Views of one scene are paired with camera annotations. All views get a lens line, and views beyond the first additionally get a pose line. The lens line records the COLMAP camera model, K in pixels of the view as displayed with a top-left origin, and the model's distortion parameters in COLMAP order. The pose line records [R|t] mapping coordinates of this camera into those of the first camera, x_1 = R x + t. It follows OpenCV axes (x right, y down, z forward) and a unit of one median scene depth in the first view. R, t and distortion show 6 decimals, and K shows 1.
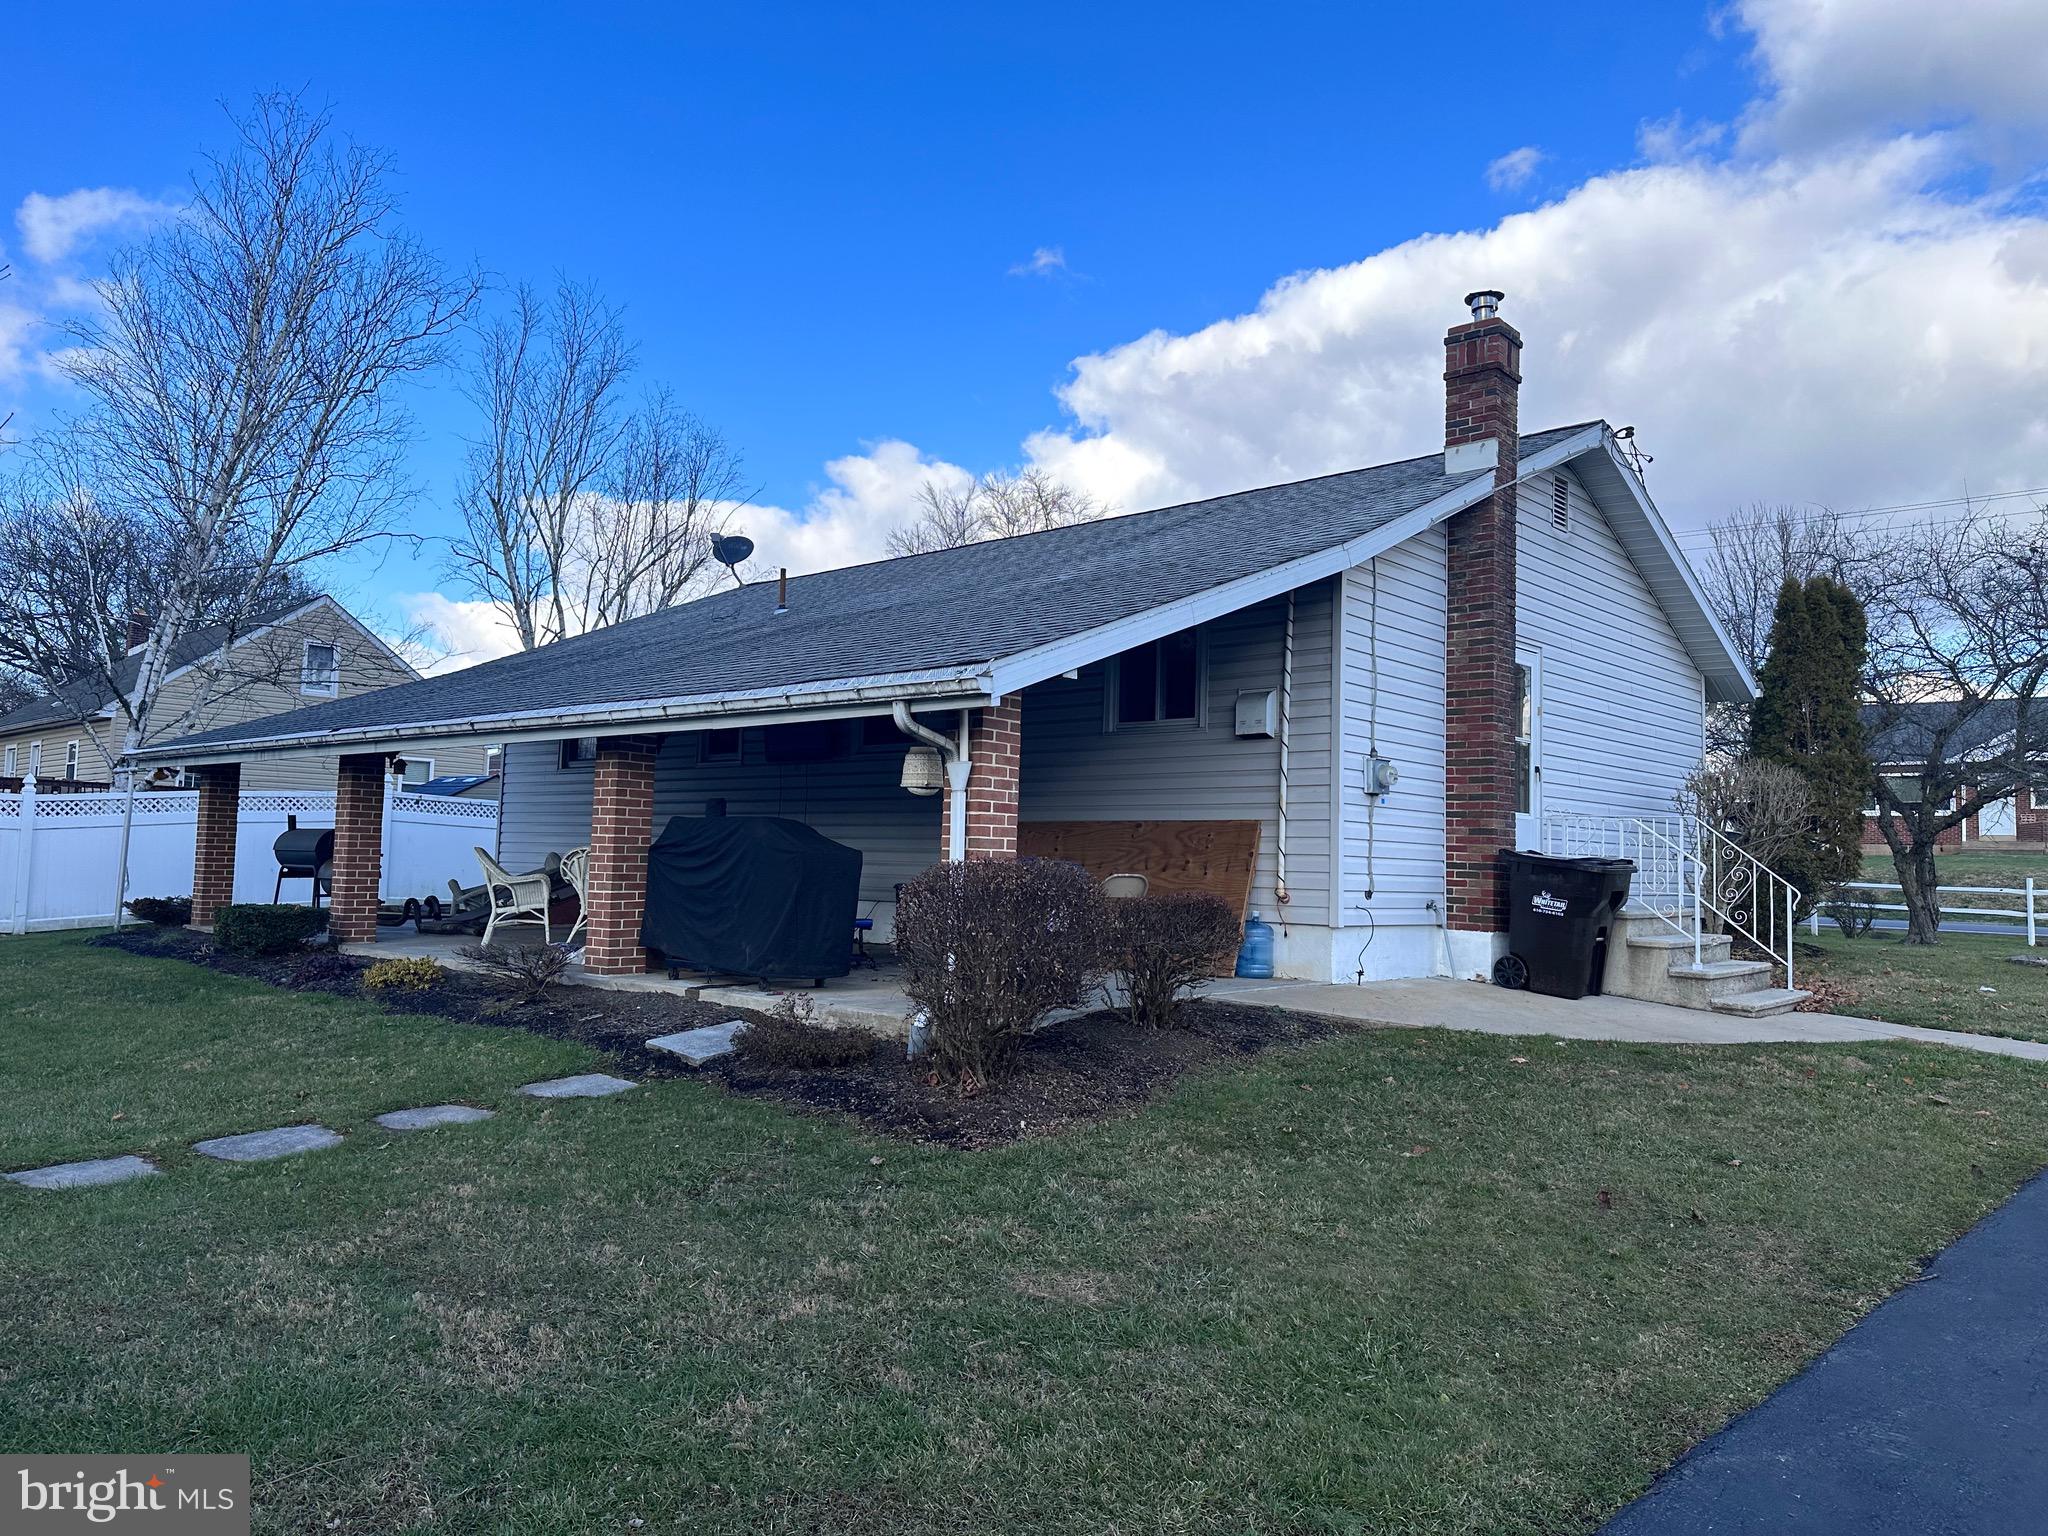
lens RADIAL K [[1516.2, 0, 1024.0], [0, 1516.2, 768.0], [0, 0, 1]] dist [0.123677, -0.201291]
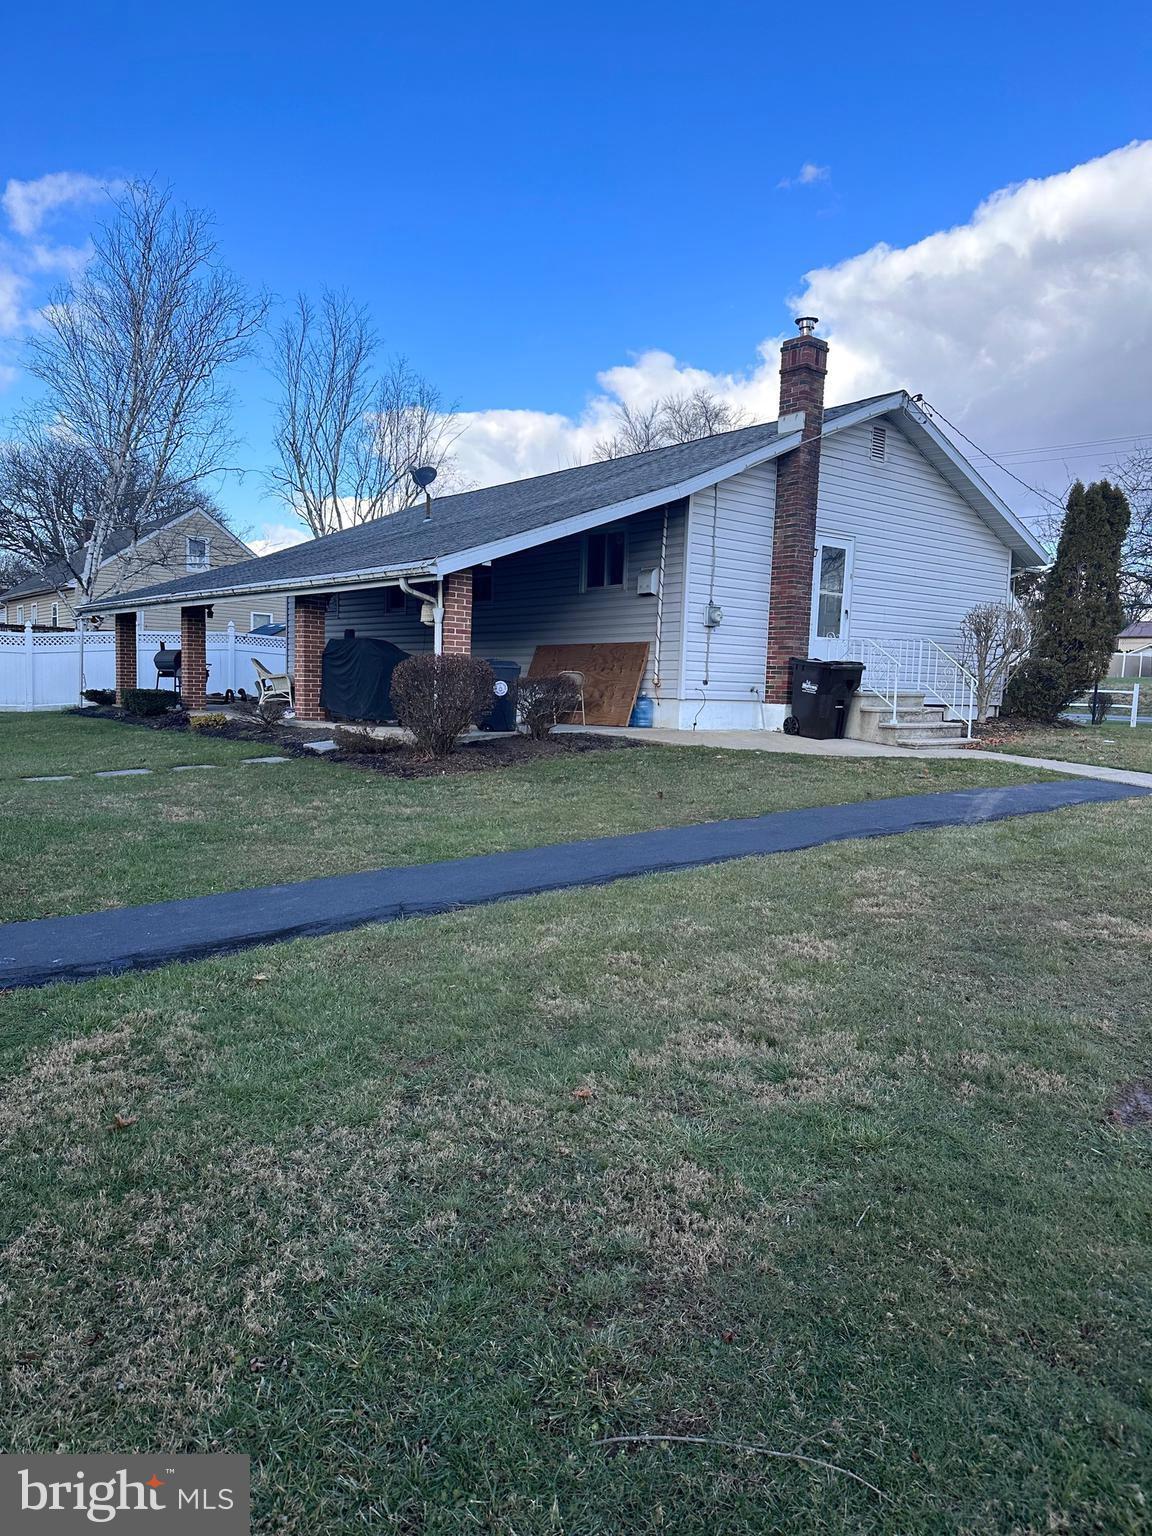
lens RADIAL K [[1137.2, 0, 578.5], [0, 1137.2, 826.1], [0, 0, 1]] dist [0.123677, -0.201291]
pose [[0.989832, 0.018375, -0.141048, 0.245974], [0.006631, 0.984583, 0.174795, 0.011322], [0.142086, -0.173953, 0.974450, -0.349082]]
